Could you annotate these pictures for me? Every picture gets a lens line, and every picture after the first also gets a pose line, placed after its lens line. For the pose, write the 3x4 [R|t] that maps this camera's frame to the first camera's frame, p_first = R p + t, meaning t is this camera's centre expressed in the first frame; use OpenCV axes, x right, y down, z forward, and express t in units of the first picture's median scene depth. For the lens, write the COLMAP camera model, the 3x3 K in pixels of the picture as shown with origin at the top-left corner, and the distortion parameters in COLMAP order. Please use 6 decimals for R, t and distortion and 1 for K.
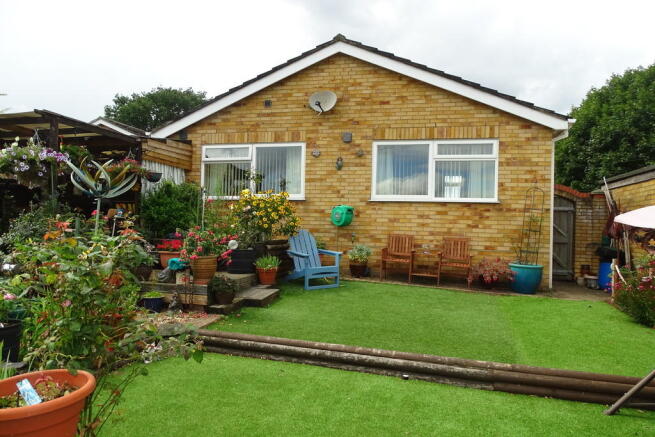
lens RADIAL K [[459.8, 0, 328.2], [0, 459.8, 219.3], [0, 0, 1]] dist [-0.004797, -0.000046]
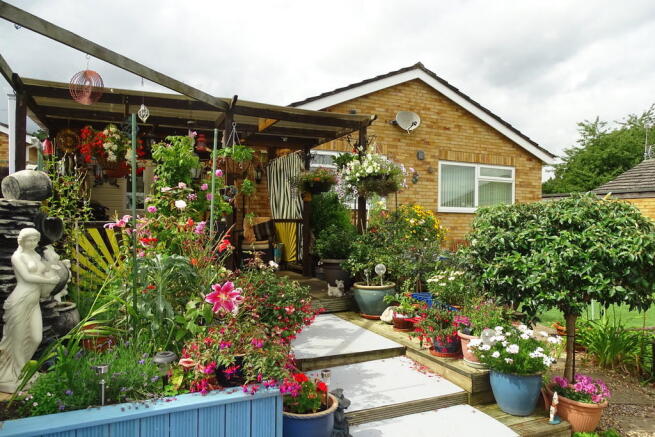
lens RADIAL K [[459.8, 0, 327.6], [0, 459.8, 220.0], [0, 0, 1]] dist [-0.004797, -0.000046]
pose [[0.785097, -0.007199, 0.619332, -0.845304], [0.004904, 0.999973, 0.005407, -0.027235], [-0.619354, -0.001207, 0.785111, 0.262977]]
